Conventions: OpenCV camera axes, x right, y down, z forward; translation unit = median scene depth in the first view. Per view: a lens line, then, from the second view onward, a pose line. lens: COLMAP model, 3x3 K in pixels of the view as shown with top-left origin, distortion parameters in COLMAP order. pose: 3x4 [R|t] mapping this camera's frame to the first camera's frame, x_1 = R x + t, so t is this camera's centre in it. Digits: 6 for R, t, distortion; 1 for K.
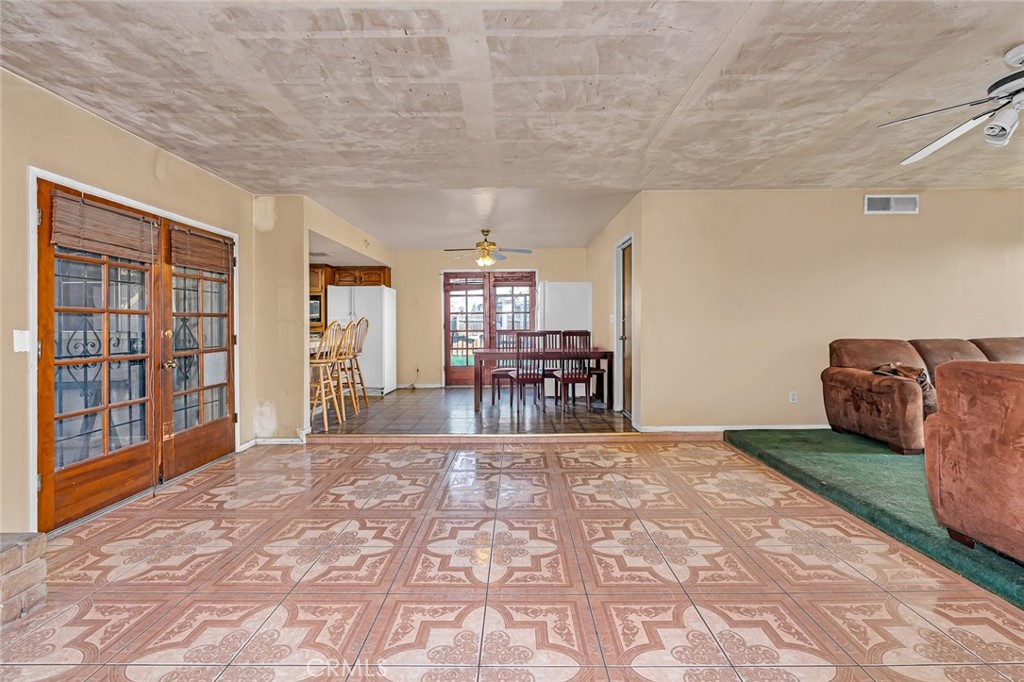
lens RADIAL K [[469.2, 0, 512.0], [0, 469.2, 341.0], [0, 0, 1]] dist [0.000084, 0.000049]
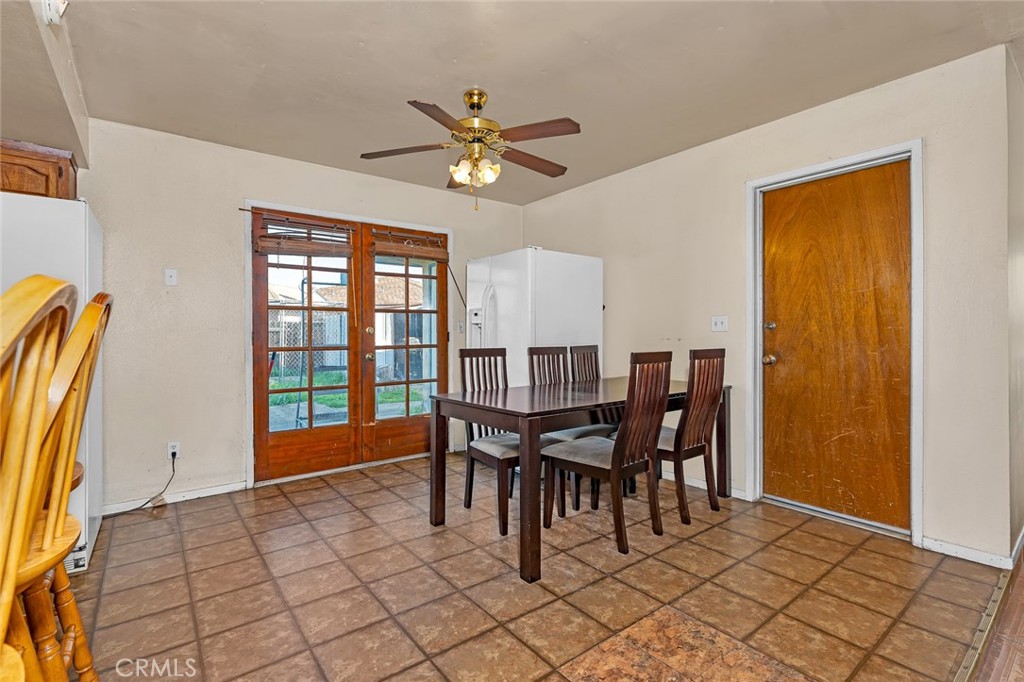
lens RADIAL K [[469.2, 0, 512.0], [0, 469.2, 341.0], [0, 0, 1]] dist [0.000084, 0.000049]
pose [[0.785649, 0.000777, 0.618671, -0.219977], [0.017212, 0.999585, -0.023113, -0.014738], [-0.618432, 0.028807, 0.785310, 0.538785]]
